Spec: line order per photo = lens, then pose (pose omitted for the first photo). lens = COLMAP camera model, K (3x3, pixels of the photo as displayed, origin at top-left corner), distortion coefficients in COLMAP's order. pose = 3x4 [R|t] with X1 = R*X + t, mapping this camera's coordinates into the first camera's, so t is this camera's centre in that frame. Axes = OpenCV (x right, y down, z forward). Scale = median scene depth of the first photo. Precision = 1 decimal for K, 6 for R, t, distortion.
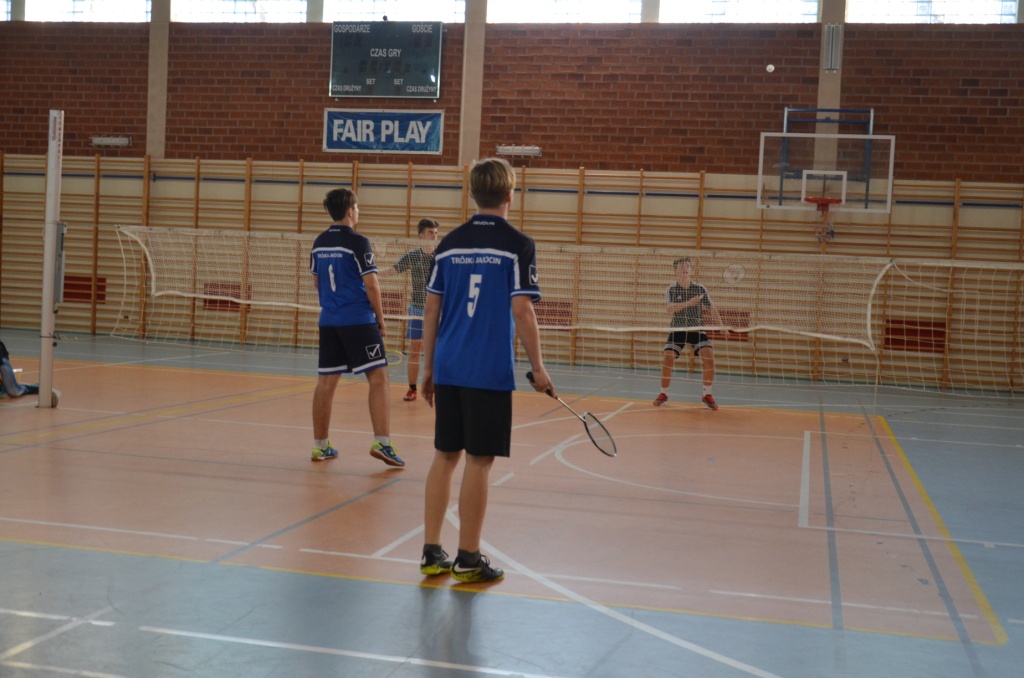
lens RADIAL K [[1268.1, 0, 517.3], [0, 1268.1, 344.6], [0, 0, 1]] dist [-0.023131, 0.111186]
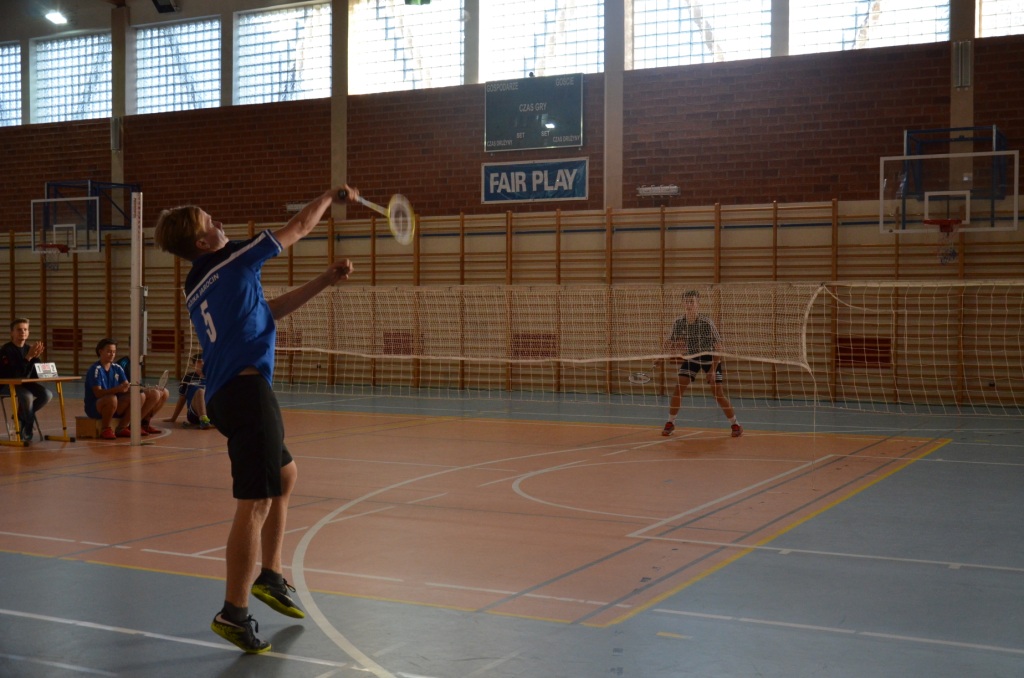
lens RADIAL K [[1283.5, 0, 513.7], [0, 1283.5, 336.8], [0, 0, 1]] dist [-0.027861, 0.070640]
pose [[0.968515, -0.040498, -0.245640, 0.136034], [0.030319, 0.998523, -0.045085, 0.008214], [0.247103, 0.036218, 0.968312, -0.031183]]
